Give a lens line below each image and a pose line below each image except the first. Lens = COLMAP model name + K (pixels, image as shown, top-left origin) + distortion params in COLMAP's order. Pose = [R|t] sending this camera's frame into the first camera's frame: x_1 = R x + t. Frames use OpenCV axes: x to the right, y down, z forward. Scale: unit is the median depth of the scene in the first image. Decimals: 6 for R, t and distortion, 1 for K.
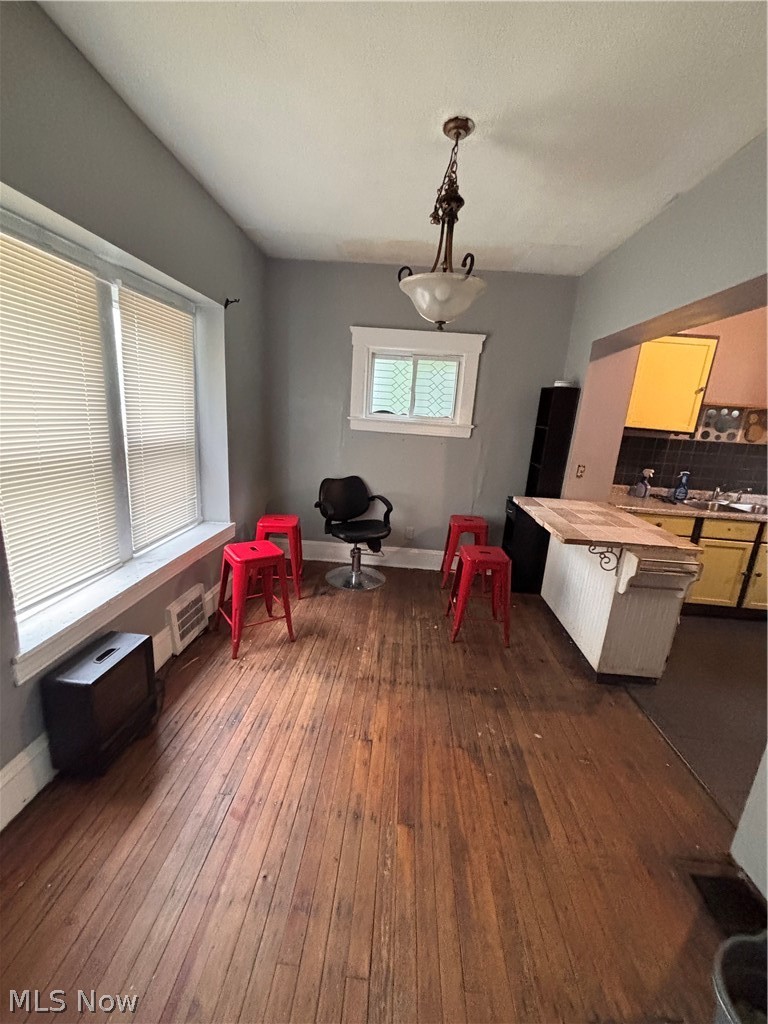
lens RADIAL K [[413.3, 0, 384.0], [0, 413.3, 512.0], [0, 0, 1]] dist [0.000644, -0.000017]
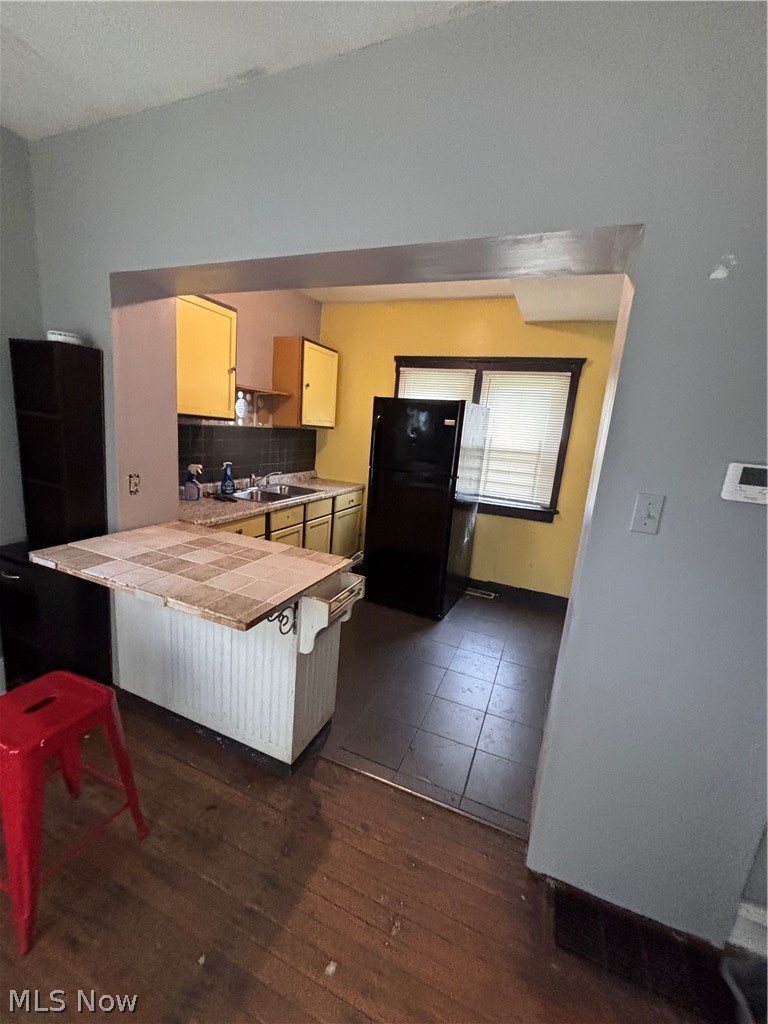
lens RADIAL K [[413.3, 0, 384.0], [0, 413.3, 512.0], [0, 0, 1]] dist [0.000644, -0.000017]
pose [[0.338616, -0.229344, 0.912546, 0.008573], [0.165916, 0.969197, 0.182015, -0.108386], [-0.926181, 0.089773, 0.366237, 0.407160]]
